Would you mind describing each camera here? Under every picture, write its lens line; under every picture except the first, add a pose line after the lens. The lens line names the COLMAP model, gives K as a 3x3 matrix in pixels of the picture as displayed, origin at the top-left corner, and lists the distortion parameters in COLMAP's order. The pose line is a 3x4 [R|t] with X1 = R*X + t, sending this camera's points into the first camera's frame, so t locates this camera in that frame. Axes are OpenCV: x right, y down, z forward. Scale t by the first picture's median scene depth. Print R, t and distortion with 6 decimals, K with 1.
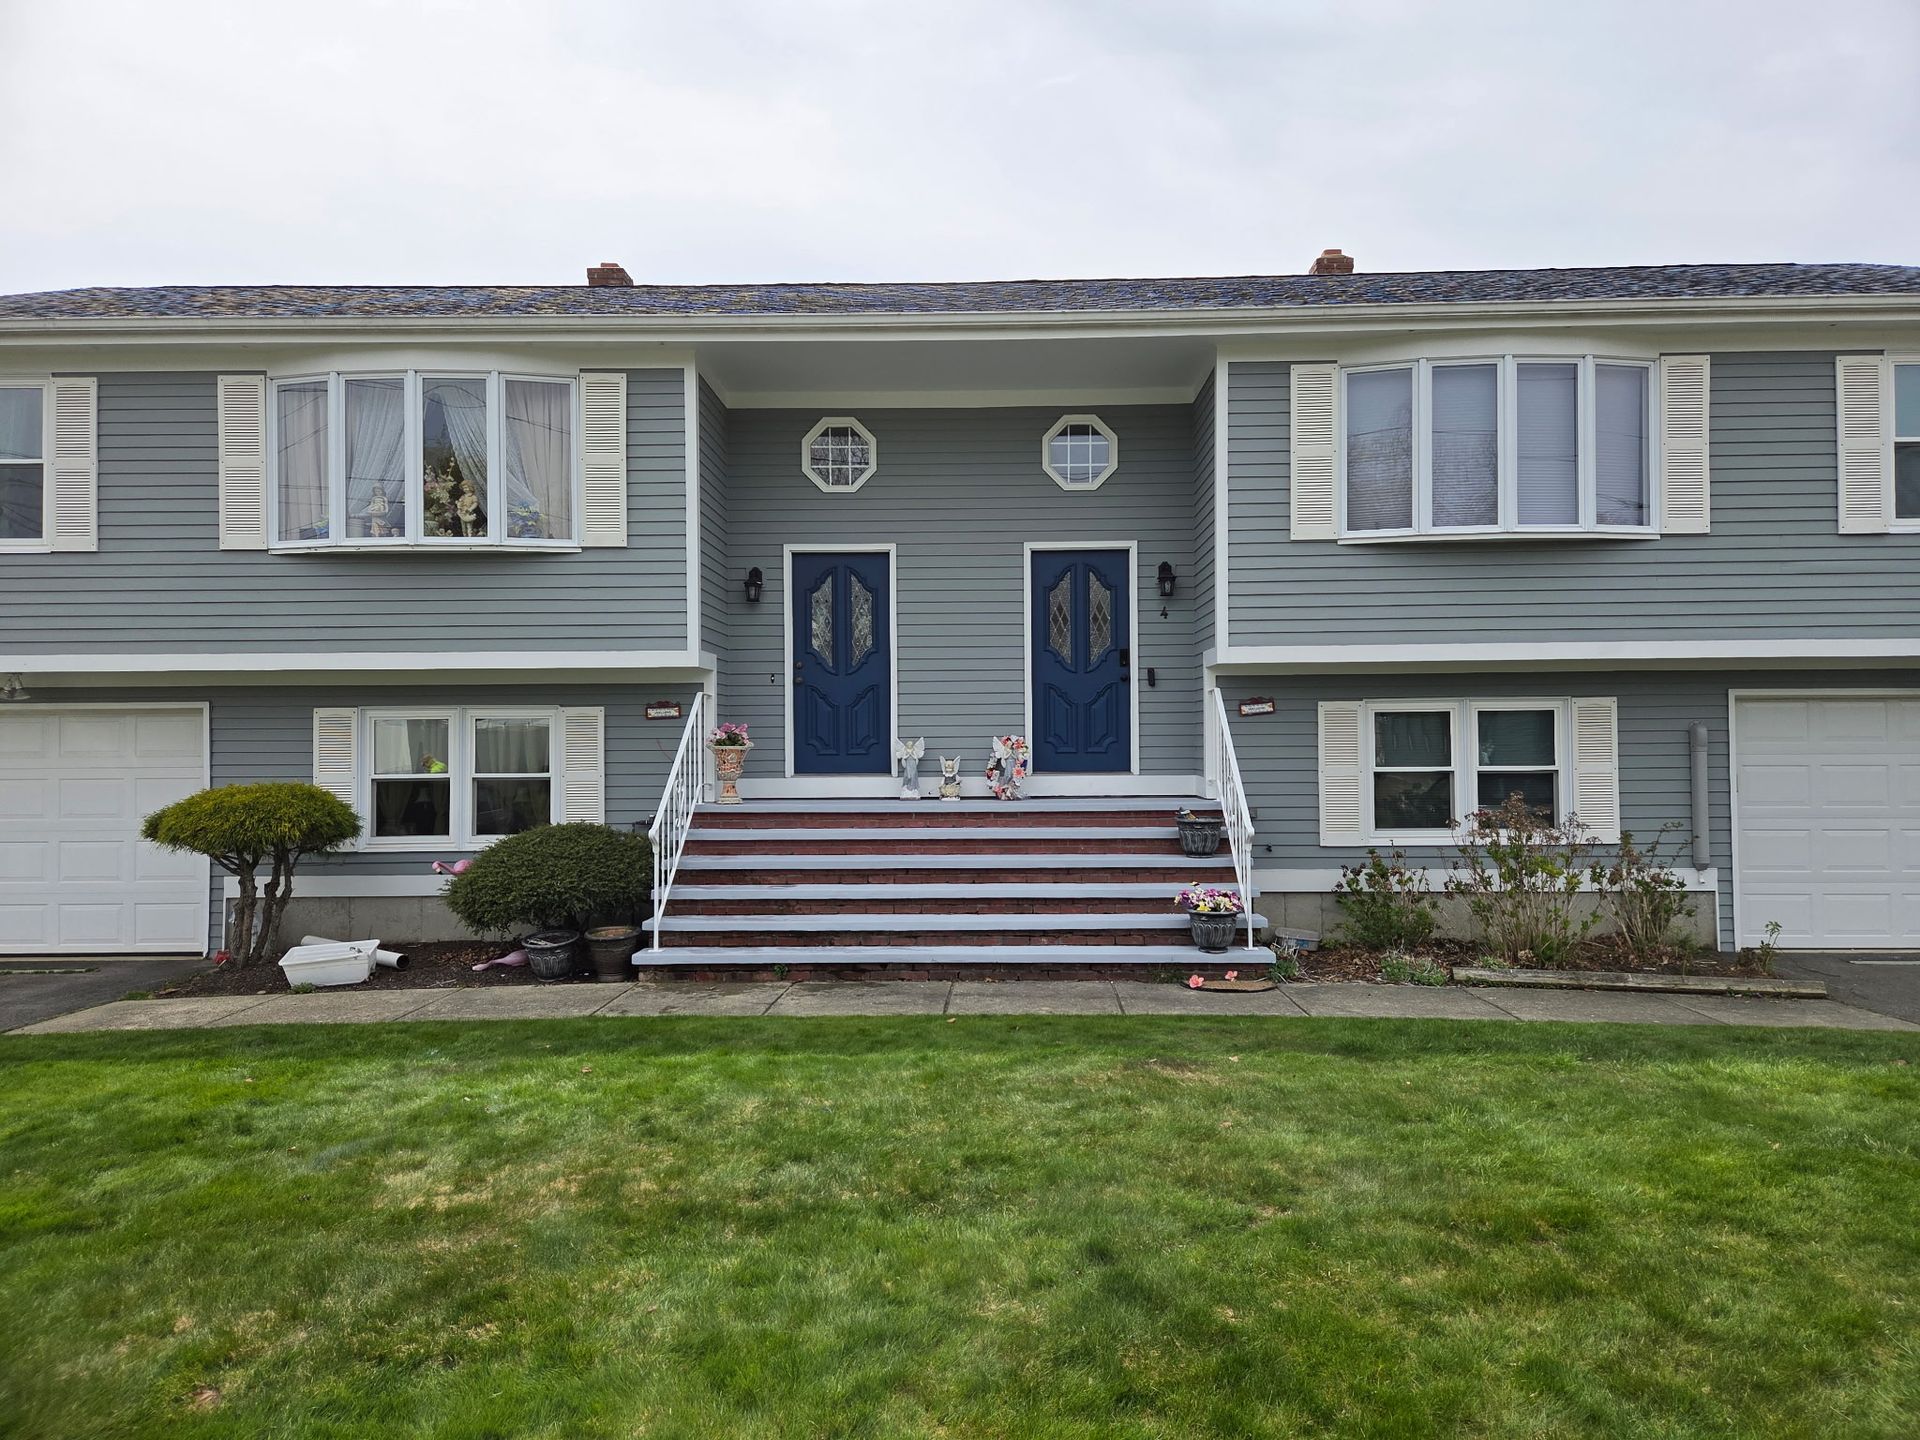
lens RADIAL K [[1309.2, 0, 963.4], [0, 1309.2, 725.0], [0, 0, 1]] dist [0.033054, -0.010884]
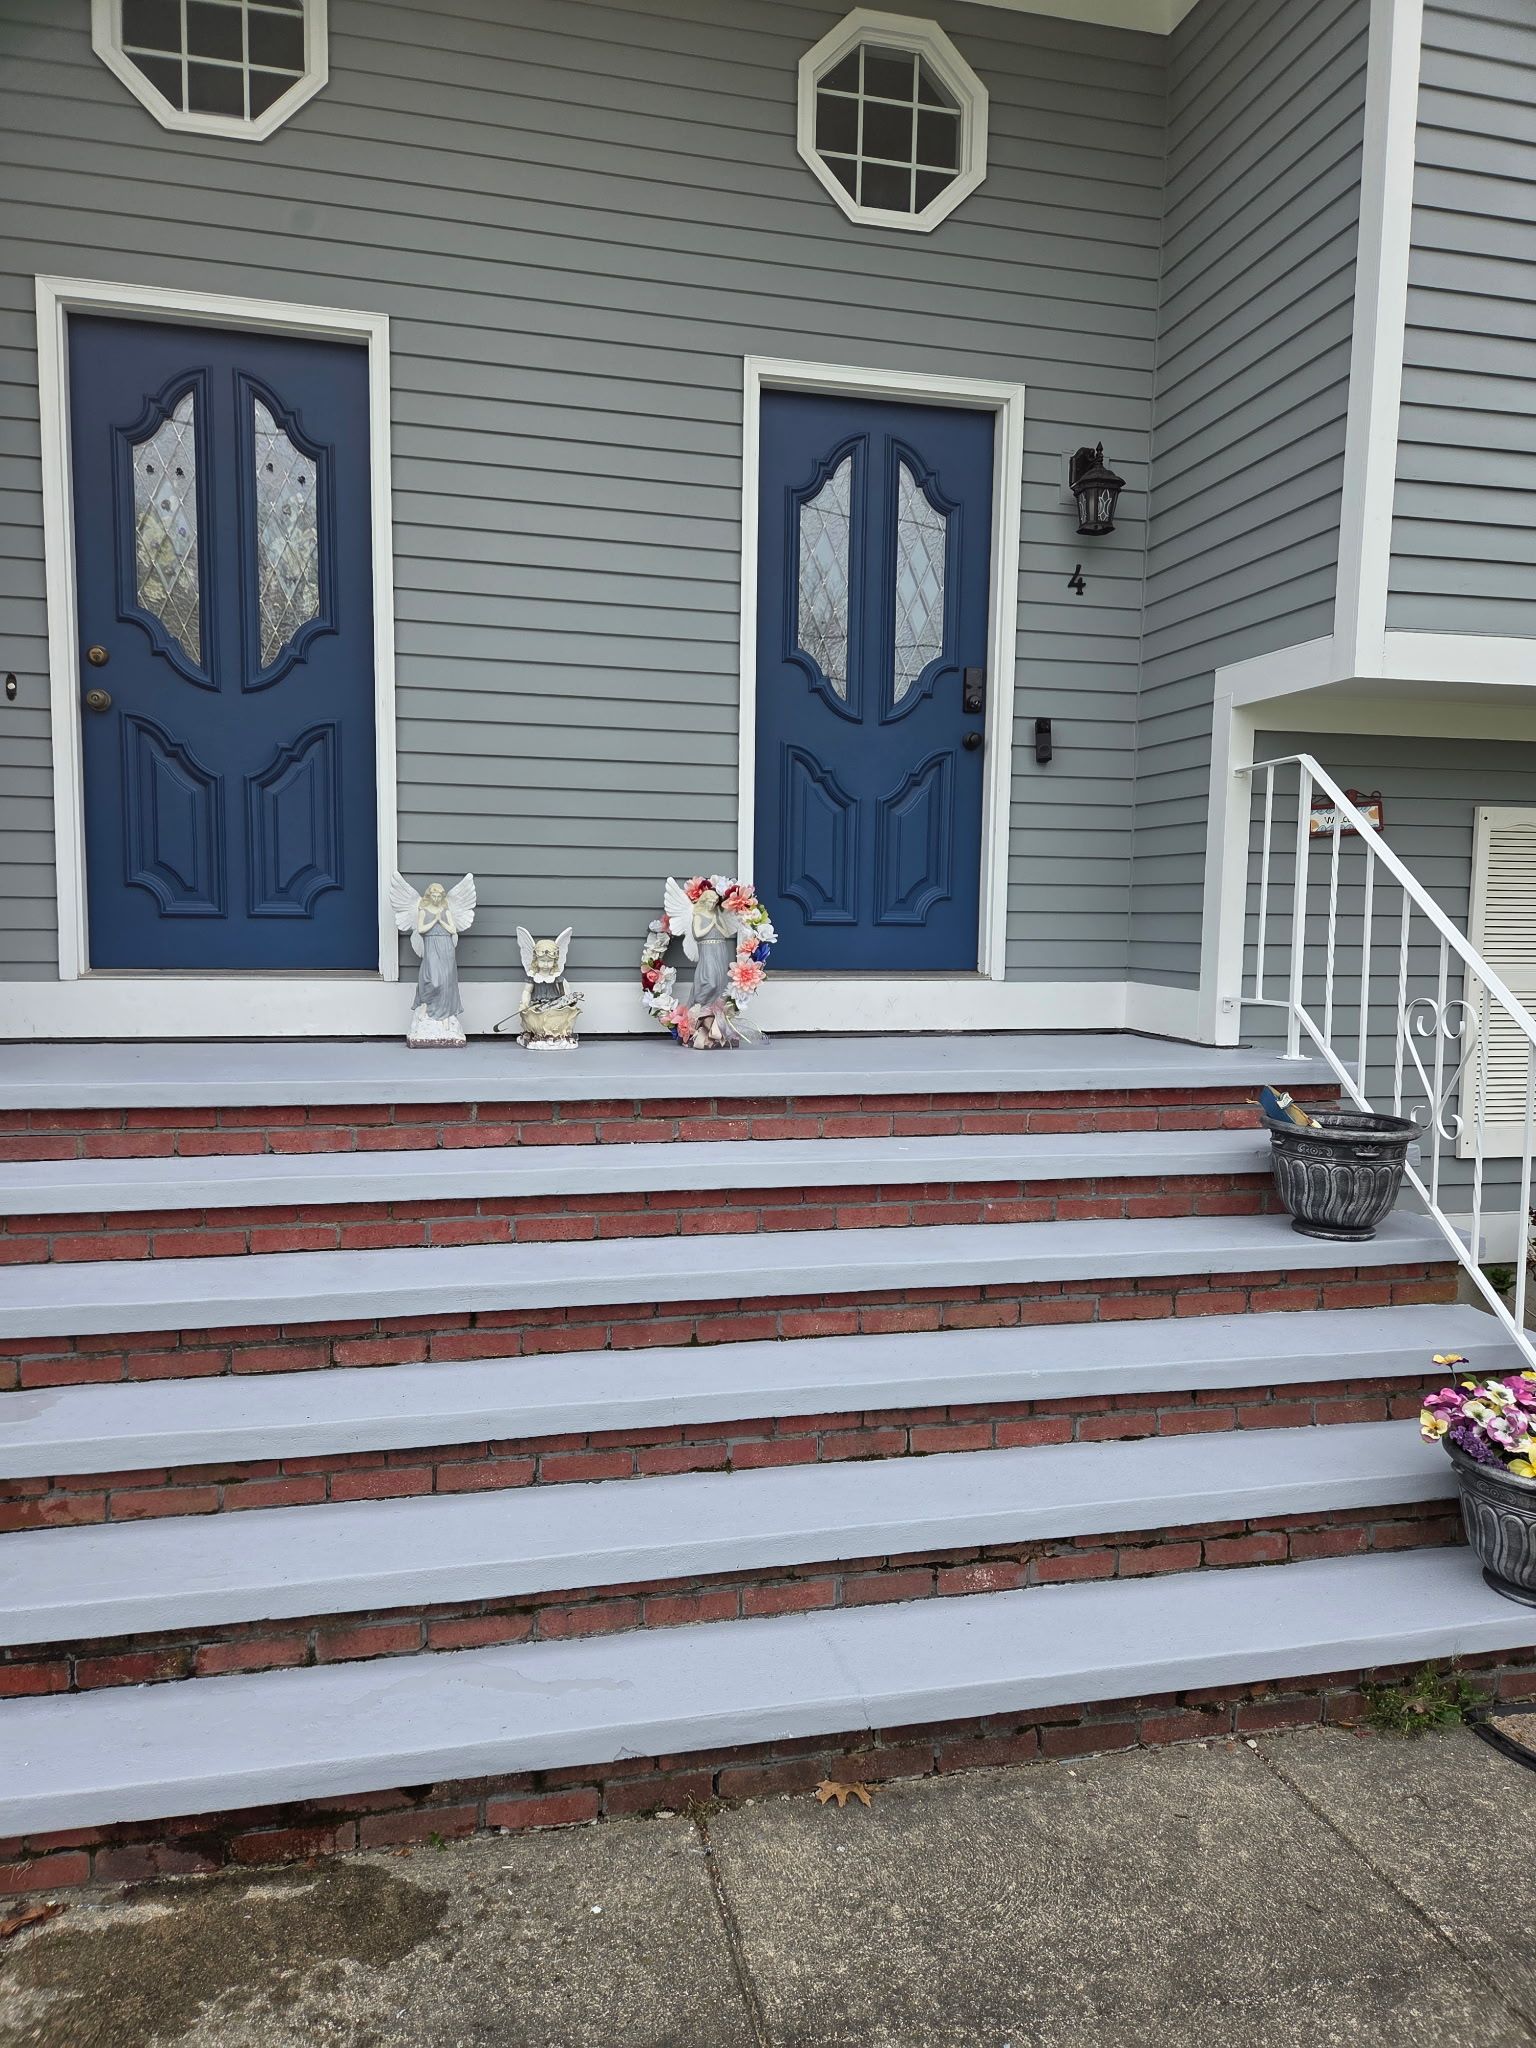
lens RADIAL K [[1396.5, 0, 758.3], [0, 1396.5, 1027.3], [0, 0, 1]] dist [0.033054, -0.010884]
pose [[0.966905, -0.000270, 0.255138, -0.052380], [-0.024228, 0.995383, 0.092873, 0.013843], [-0.253985, -0.095980, 0.962434, 0.596018]]
